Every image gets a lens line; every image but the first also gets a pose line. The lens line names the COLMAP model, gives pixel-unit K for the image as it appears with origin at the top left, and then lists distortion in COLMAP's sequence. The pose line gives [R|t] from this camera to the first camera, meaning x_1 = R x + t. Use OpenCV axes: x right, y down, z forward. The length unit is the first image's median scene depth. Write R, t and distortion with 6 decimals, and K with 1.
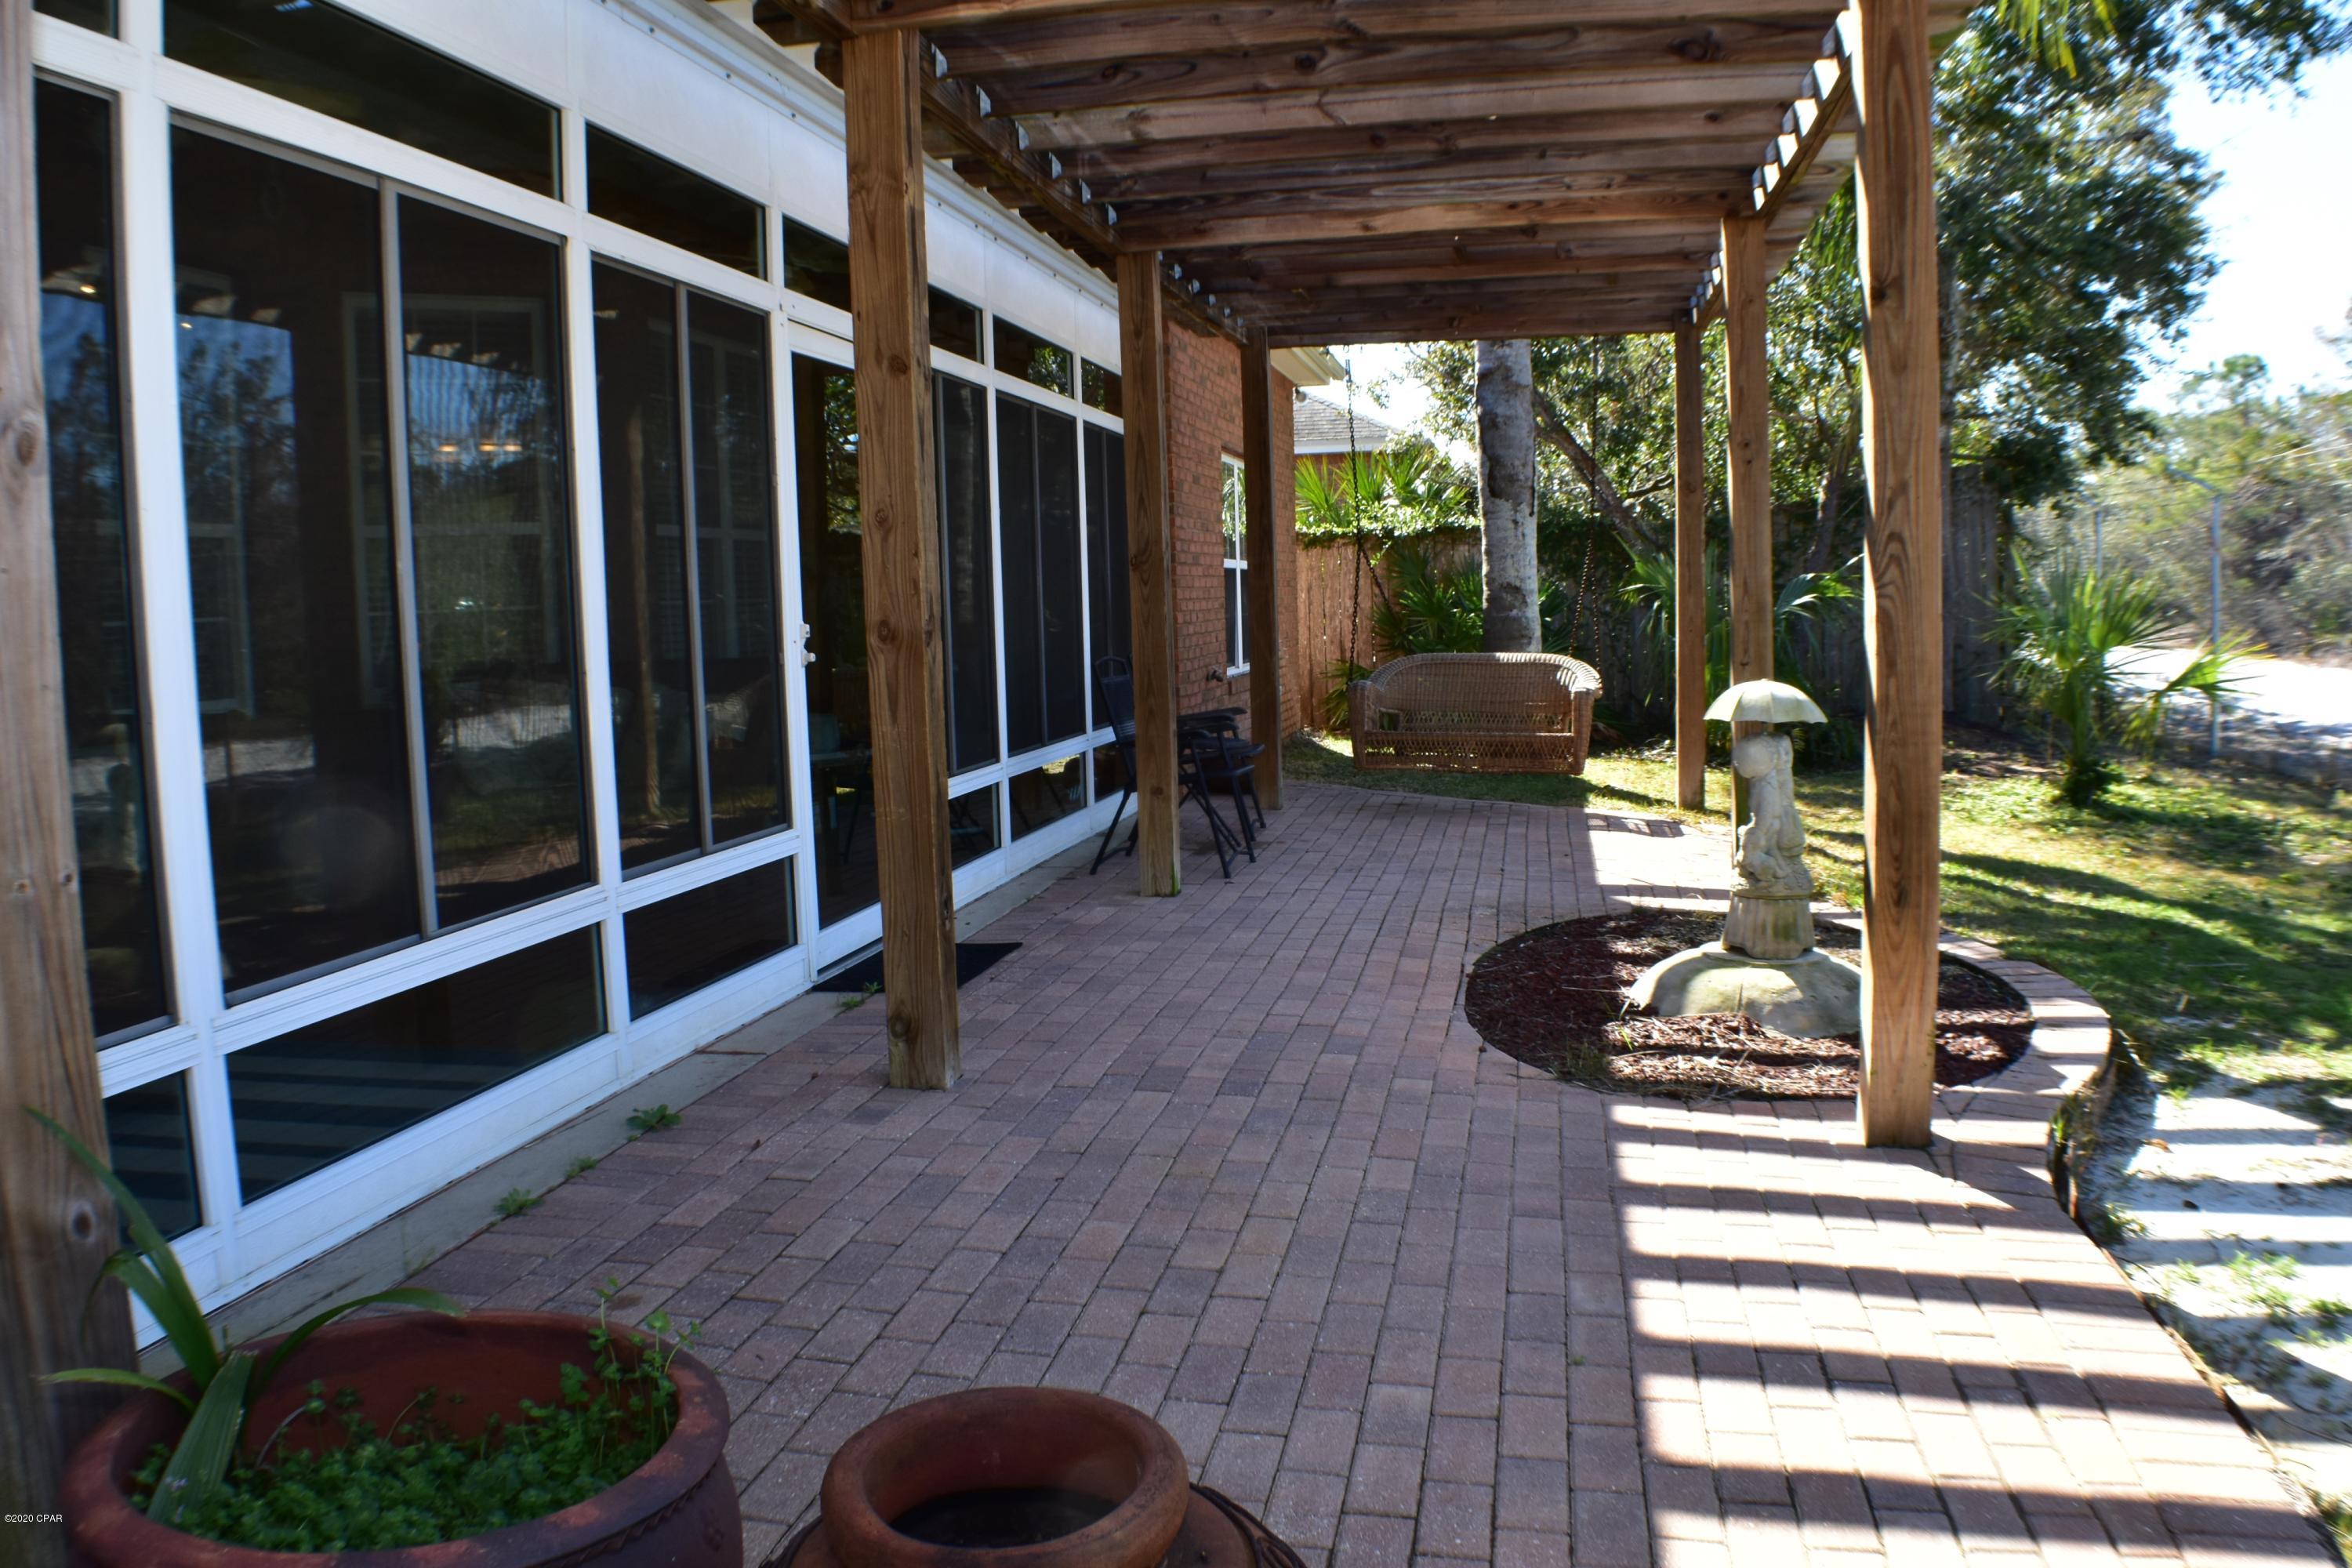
lens RADIAL K [[1833.0, 0, 1186.0], [0, 1833.0, 779.3], [0, 0, 1]] dist [-0.169472, 0.058657]
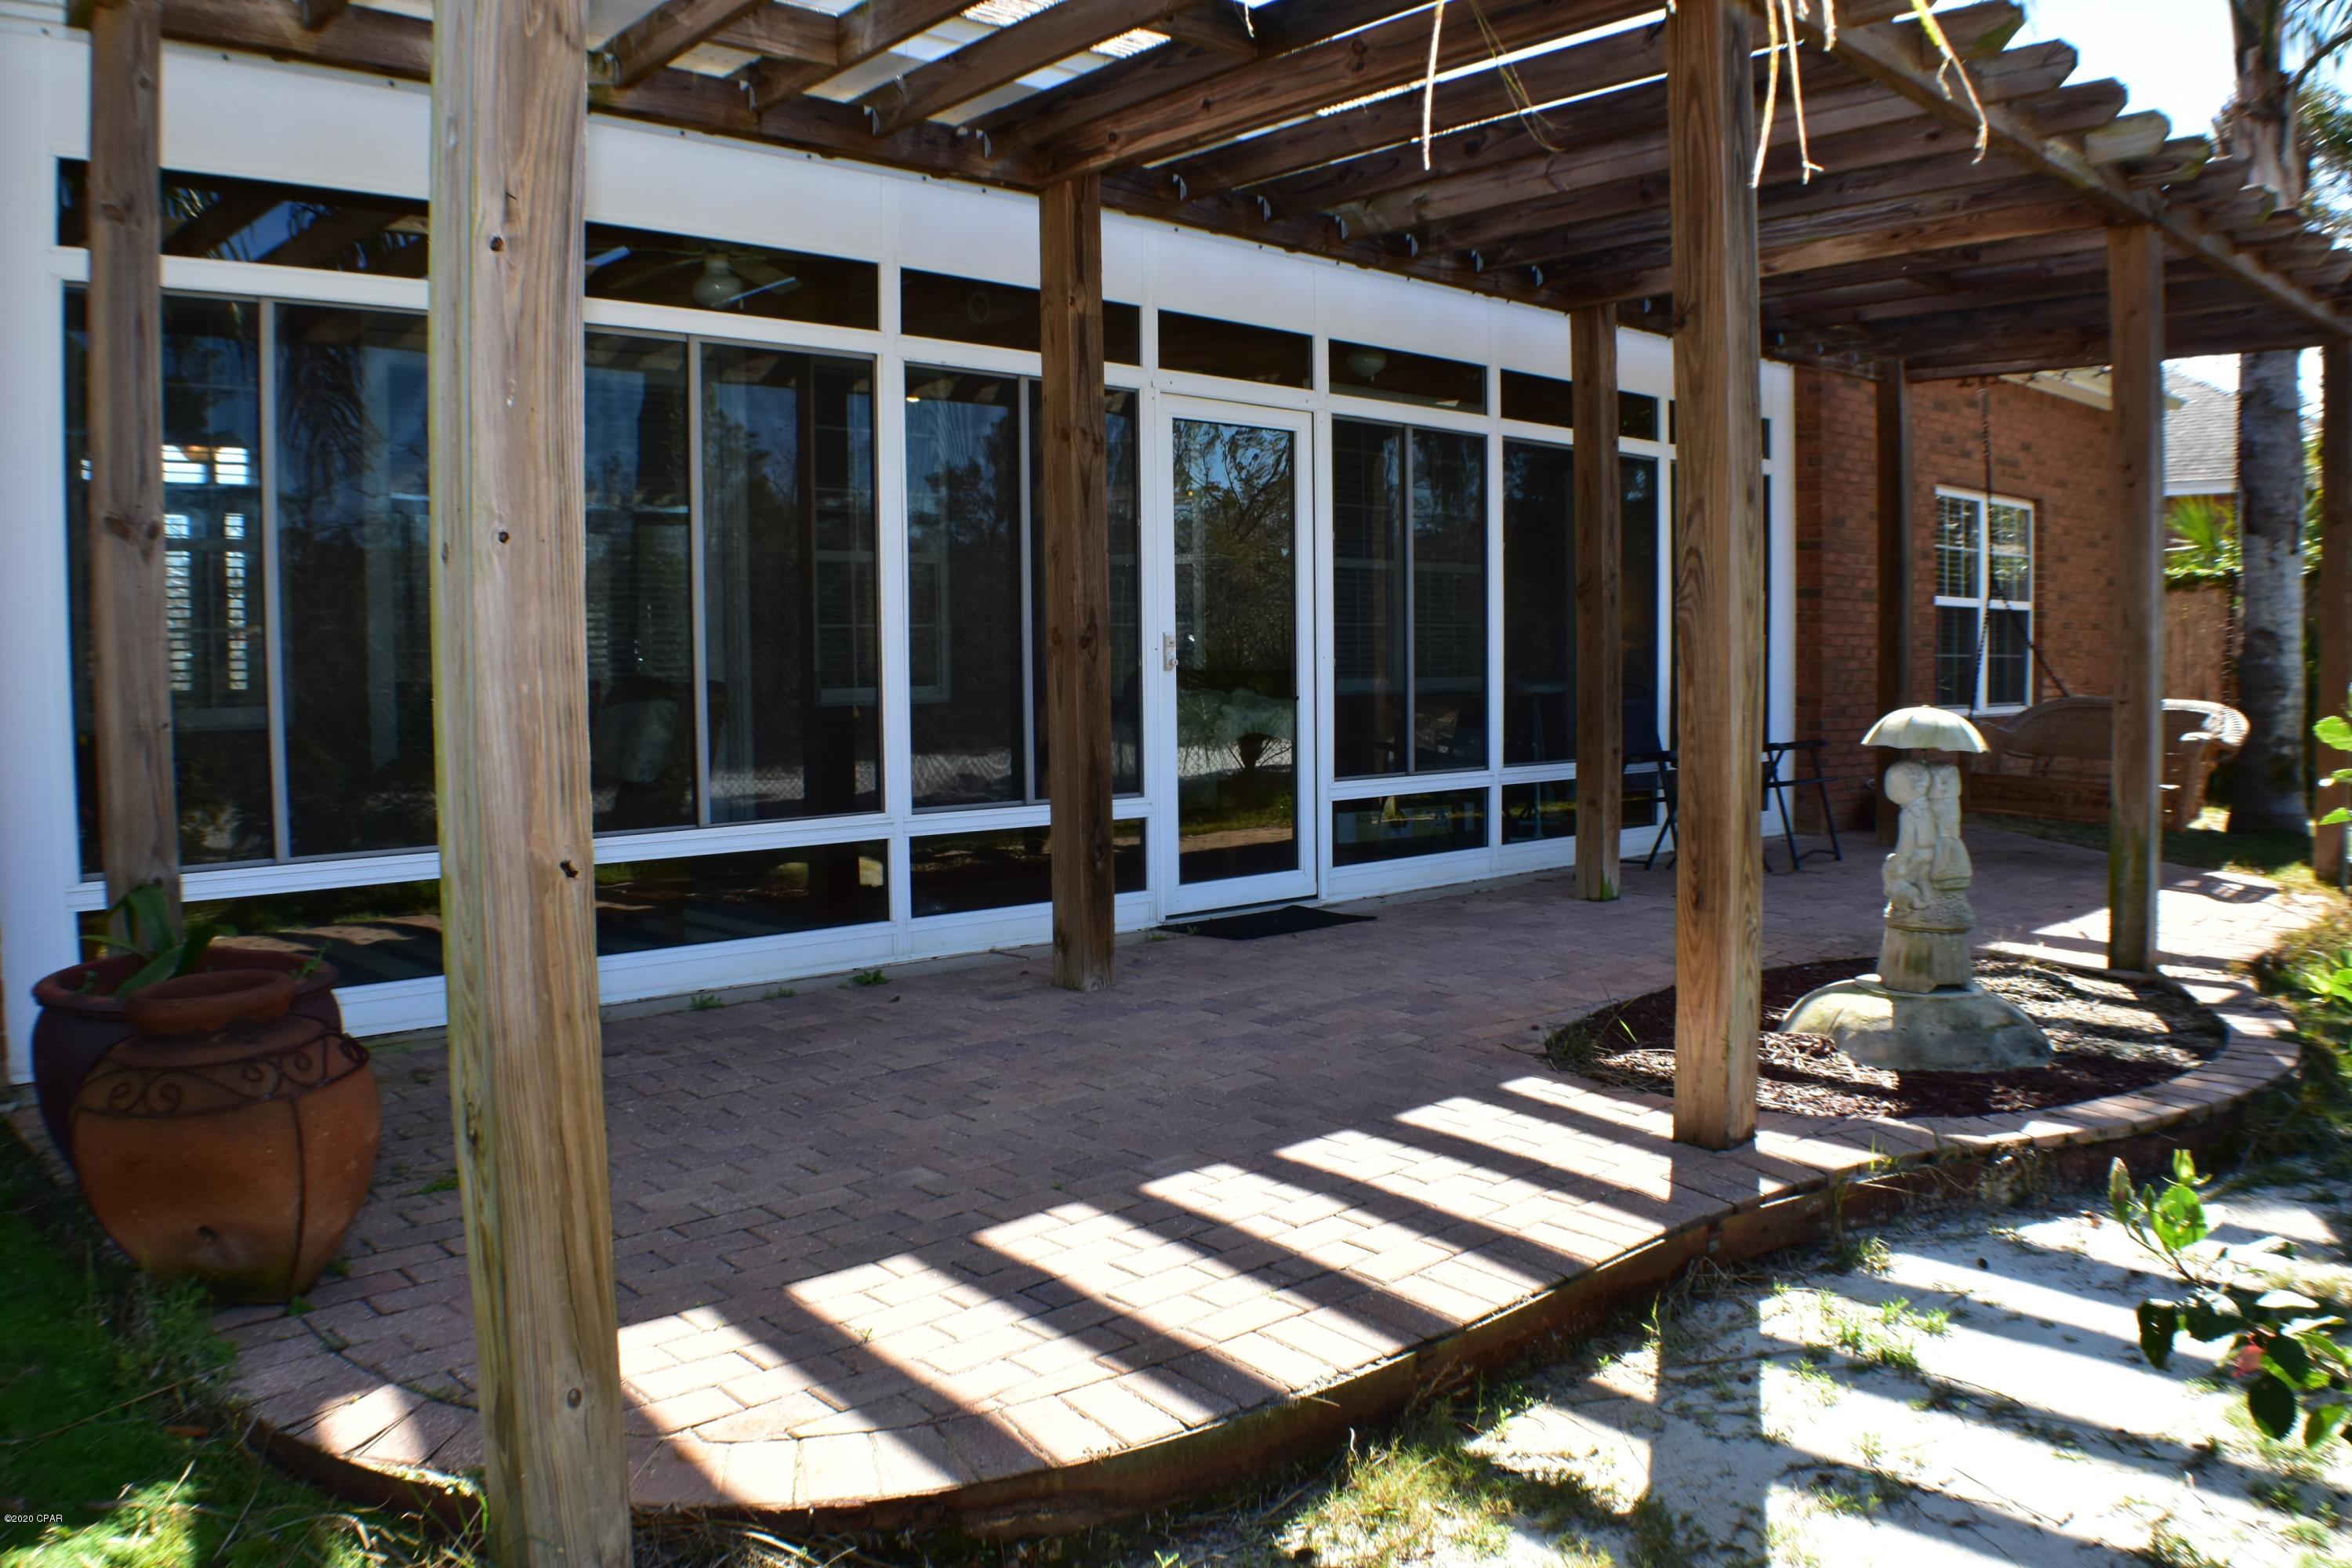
lens RADIAL K [[1833.0, 0, 1186.0], [0, 1833.0, 779.3], [0, 0, 1]] dist [-0.169472, 0.058657]
pose [[0.815626, 0.057885, -0.575676, 0.580418], [-0.070889, 0.997484, -0.000139, 0.013427], [0.574220, 0.040923, 0.817678, -0.020455]]
